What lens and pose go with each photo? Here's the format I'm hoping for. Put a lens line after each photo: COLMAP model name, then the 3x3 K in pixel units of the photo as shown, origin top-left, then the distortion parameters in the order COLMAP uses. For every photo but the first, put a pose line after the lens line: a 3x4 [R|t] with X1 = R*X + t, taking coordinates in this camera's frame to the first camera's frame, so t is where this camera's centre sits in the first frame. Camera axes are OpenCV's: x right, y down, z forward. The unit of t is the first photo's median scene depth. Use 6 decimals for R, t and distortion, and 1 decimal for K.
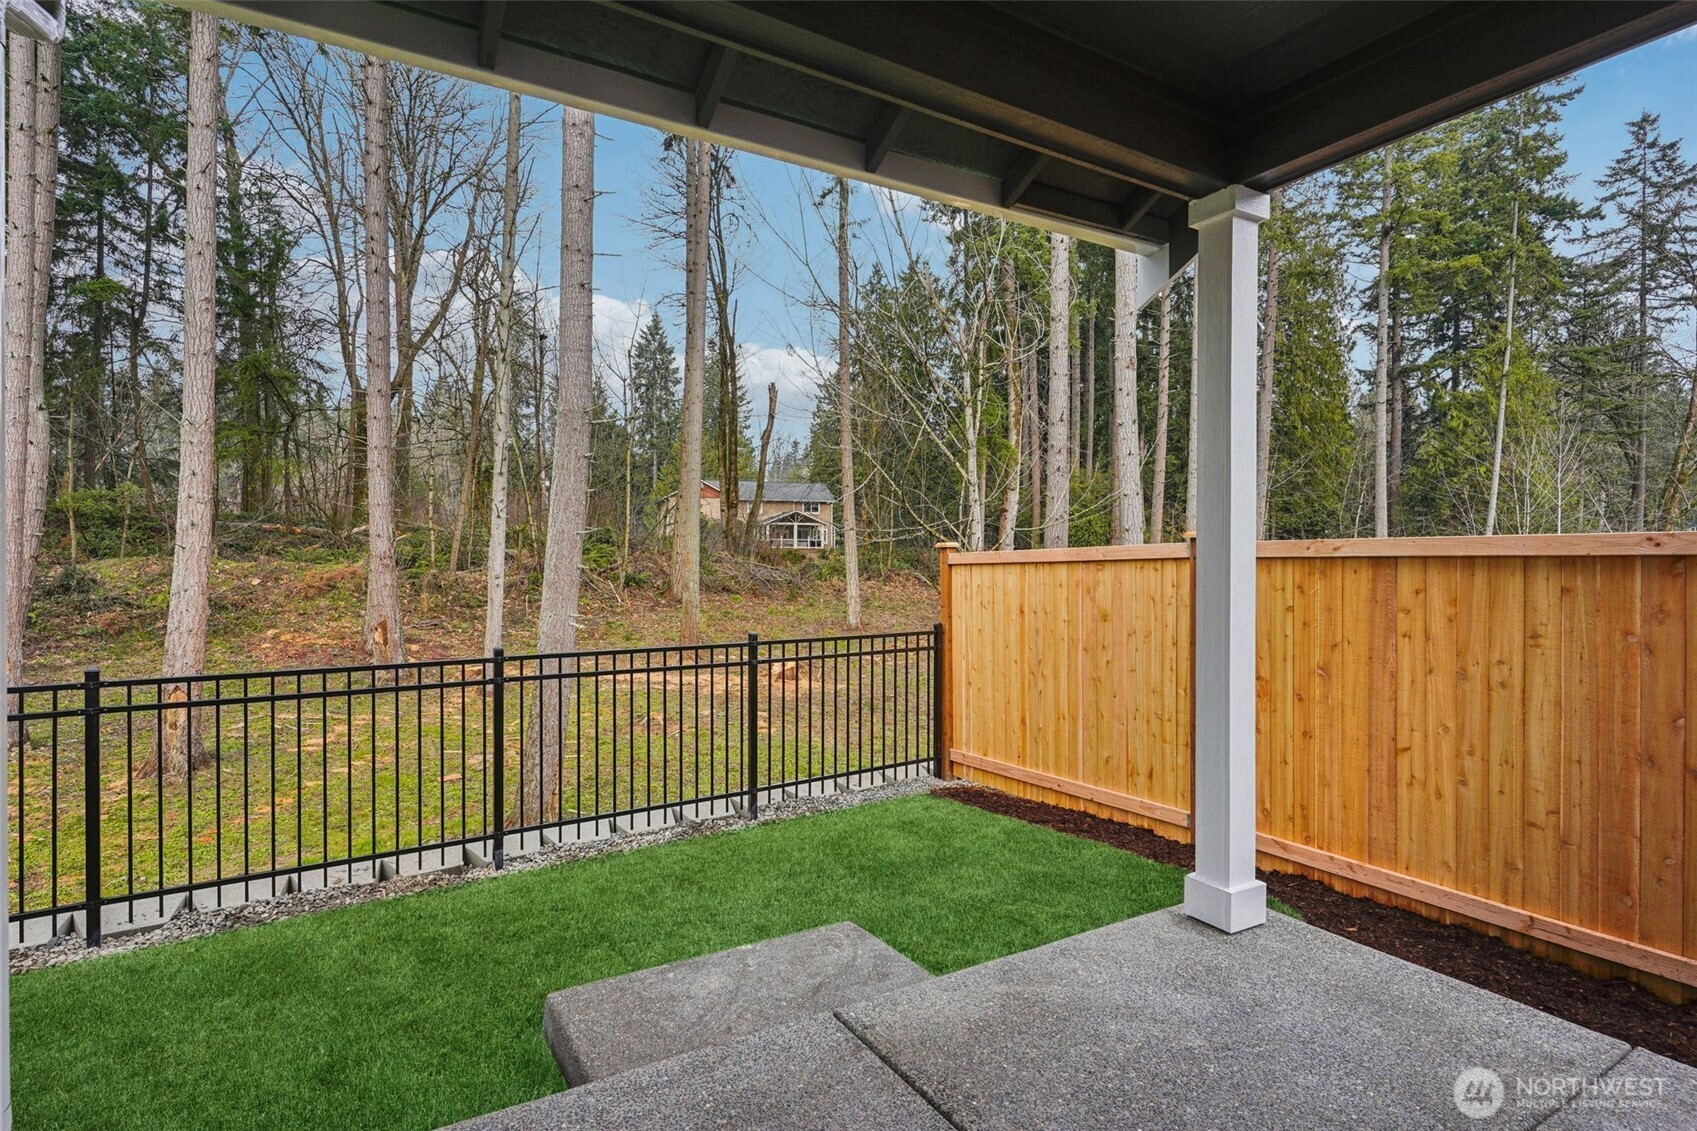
lens RADIAL K [[844.2, 0, 810.3], [0, 844.2, 574.0], [0, 0, 1]] dist [0.009614, -0.004638]
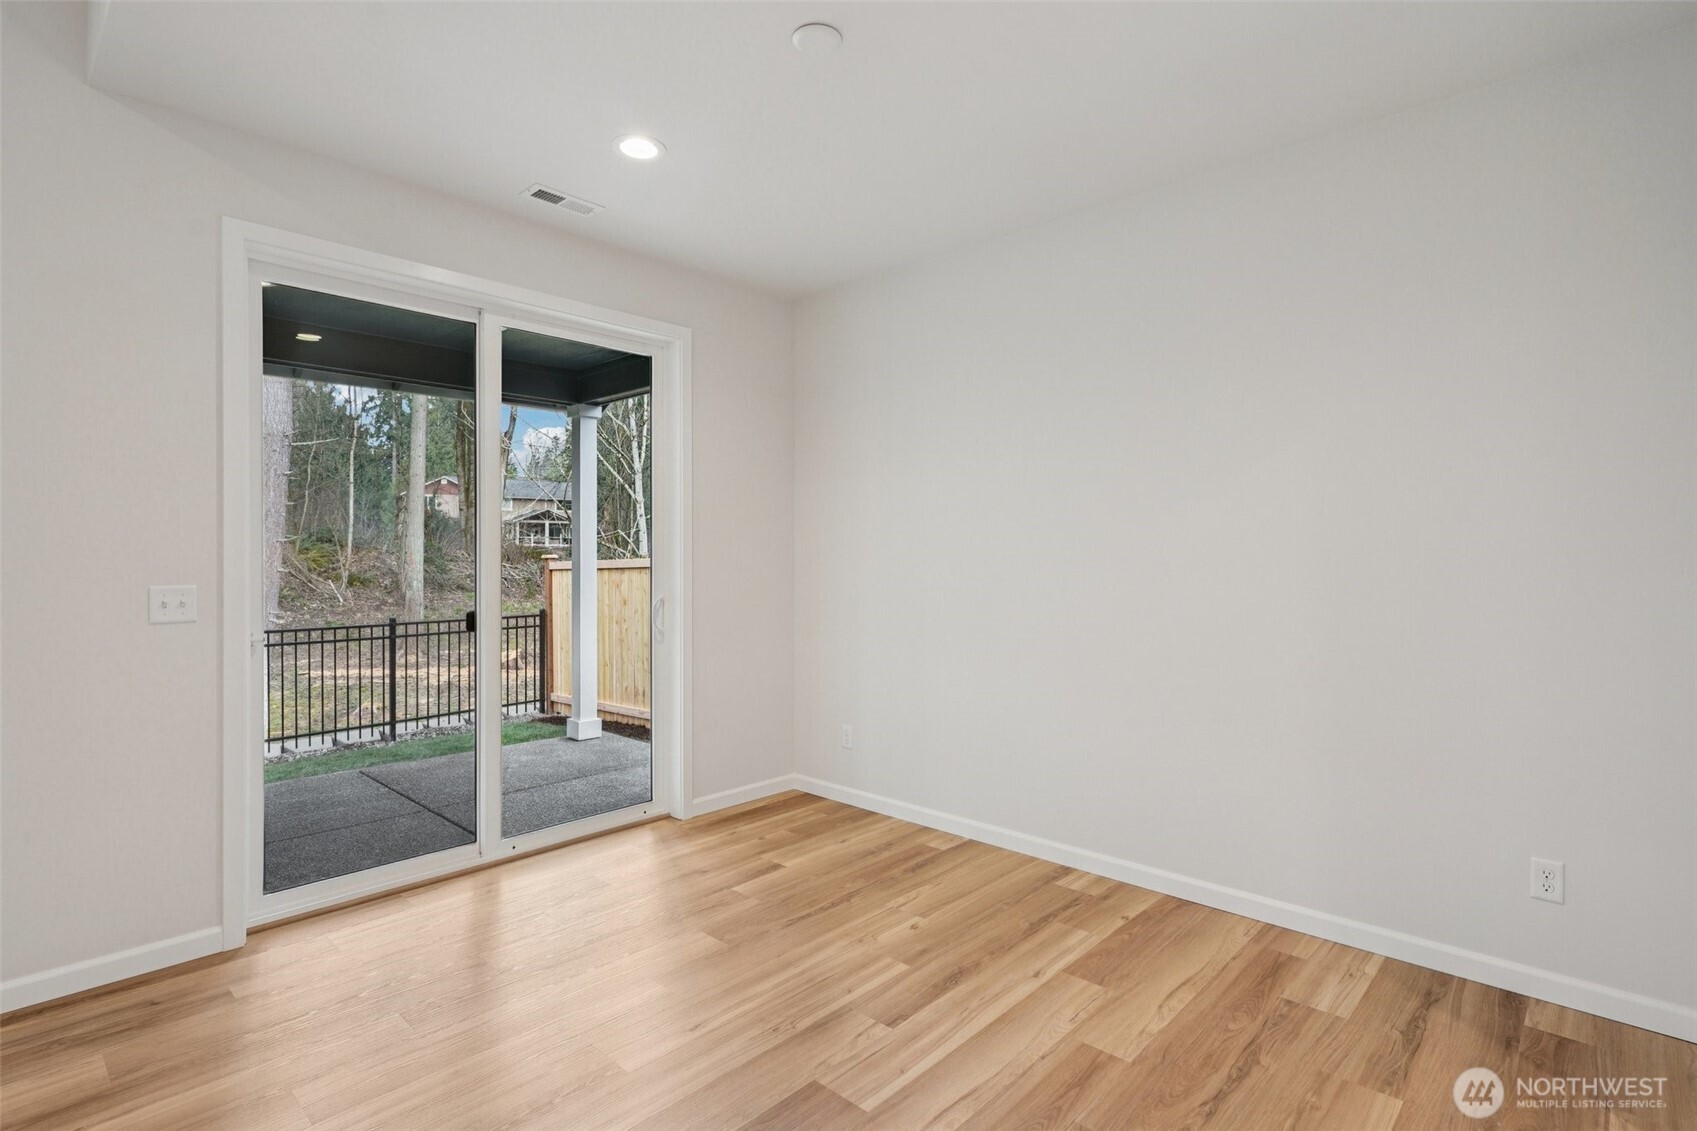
lens RADIAL K [[844.2, 0, 831.1], [0, 844.2, 559.7], [0, 0, 1]] dist [0.009614, -0.004638]
pose [[0.959365, -0.002658, 0.282155, 0.111121], [0.006026, 0.999921, -0.011067, -0.004634], [-0.282103, 0.012317, 0.959305, -0.288293]]
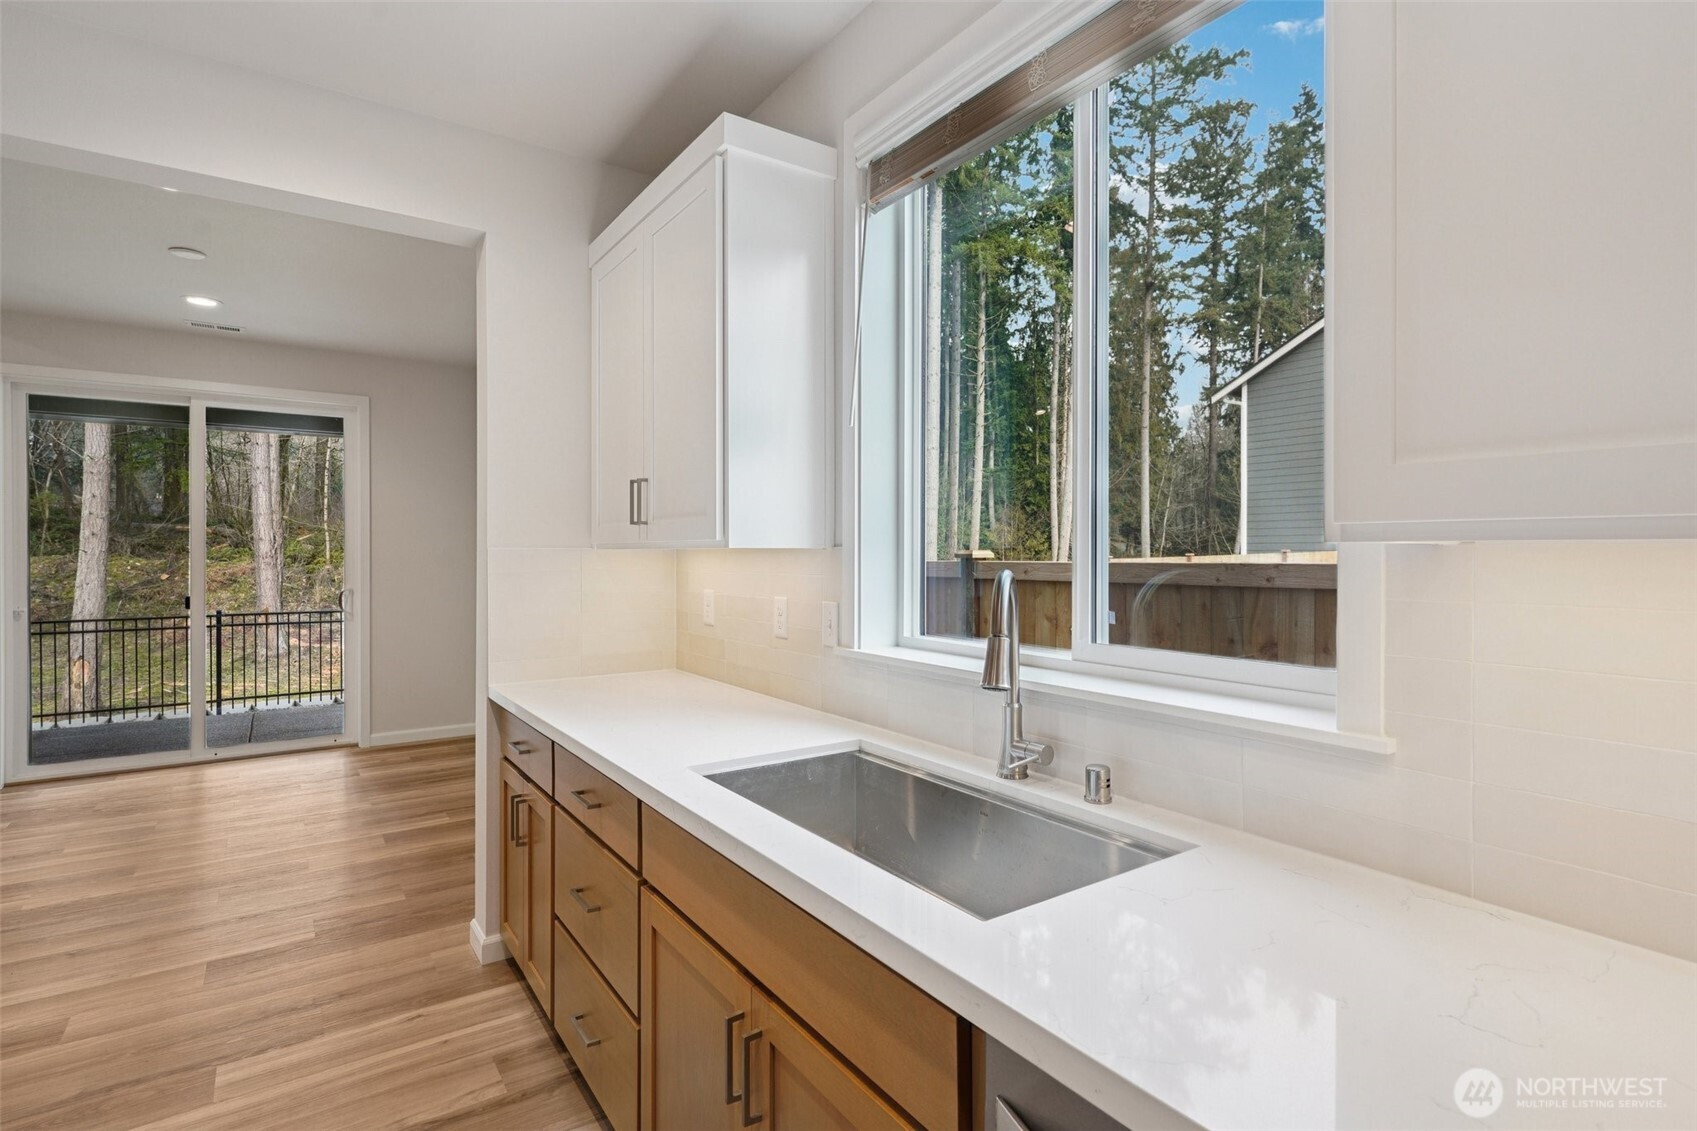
lens RADIAL K [[844.2, 0, 846.2], [0, 844.2, 570.3], [0, 0, 1]] dist [0.009614, -0.004638]
pose [[0.997381, -0.002692, 0.072275, 0.367977], [0.002350, 0.999986, 0.004814, -0.006023], [-0.072287, -0.004632, 0.997373, -0.429761]]
